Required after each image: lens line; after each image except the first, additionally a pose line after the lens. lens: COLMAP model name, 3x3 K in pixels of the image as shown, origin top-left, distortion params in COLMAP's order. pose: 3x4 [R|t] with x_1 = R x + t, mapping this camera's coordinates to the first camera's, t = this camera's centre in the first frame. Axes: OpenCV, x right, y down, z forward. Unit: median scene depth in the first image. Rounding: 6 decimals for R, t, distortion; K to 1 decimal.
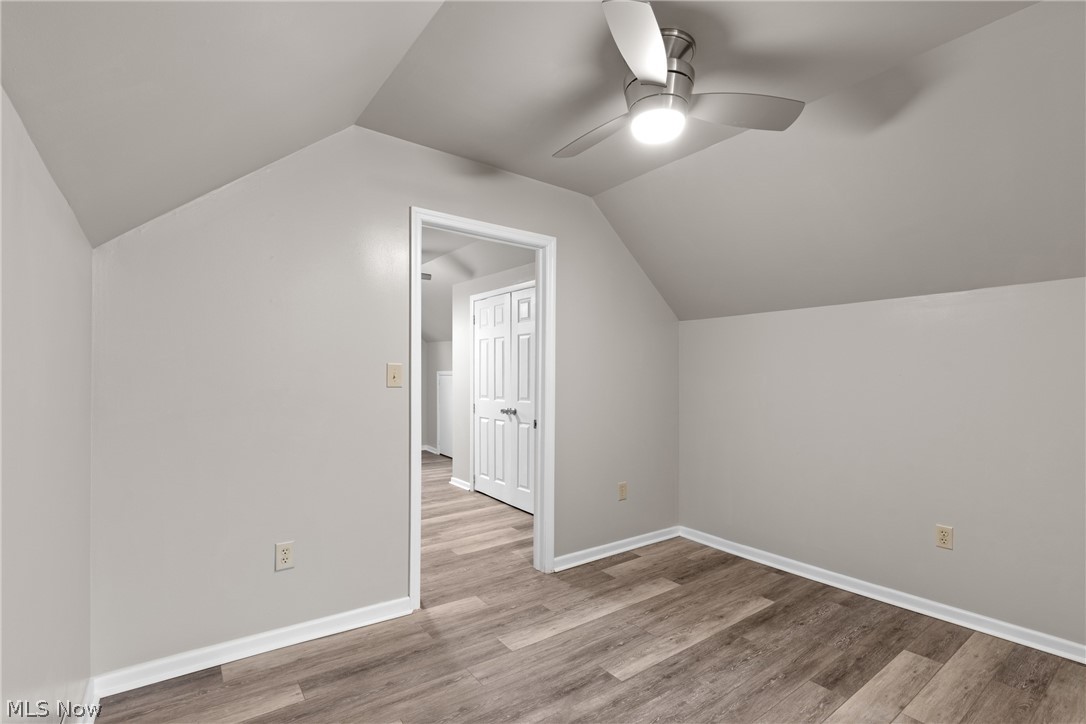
lens RADIAL K [[506.2, 0, 541.2], [0, 506.2, 376.0], [0, 0, 1]] dist [0.000955, 0.000049]
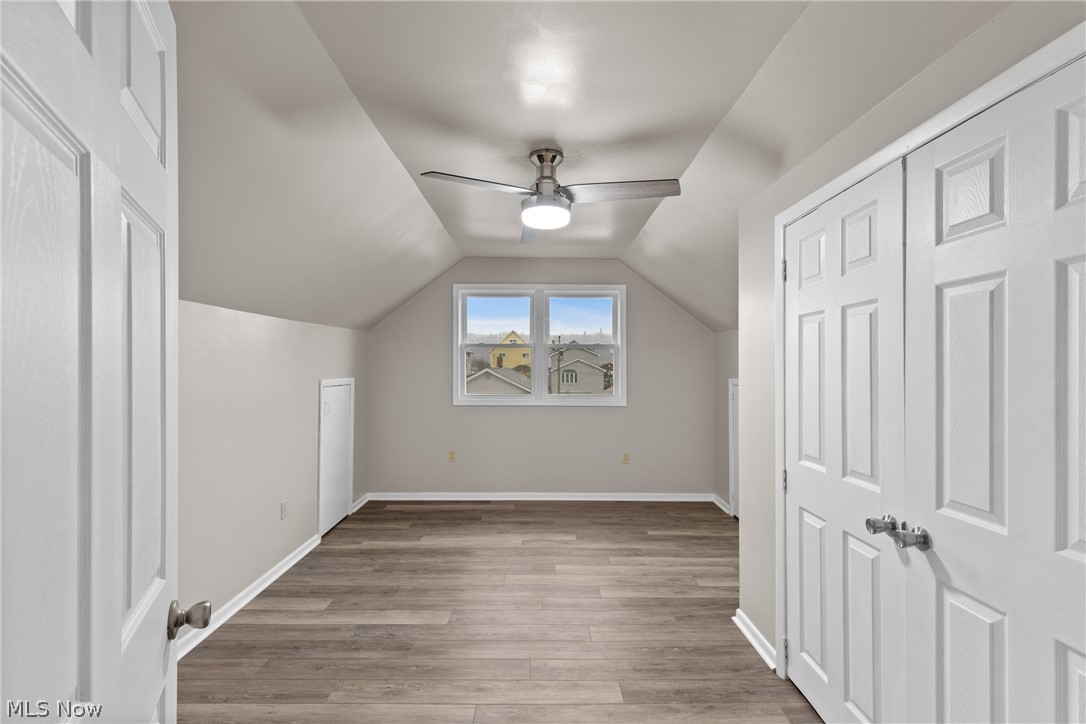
lens RADIAL K [[495.1, 0, 531.8], [0, 495.1, 366.2], [0, 0, 1]] dist [0.009288, -0.000608]
pose [[0.798138, -0.003796, -0.602463, -0.058103], [-0.000229, 0.999978, -0.006603, -0.031489], [0.602475, 0.005408, 0.798120, 0.607791]]
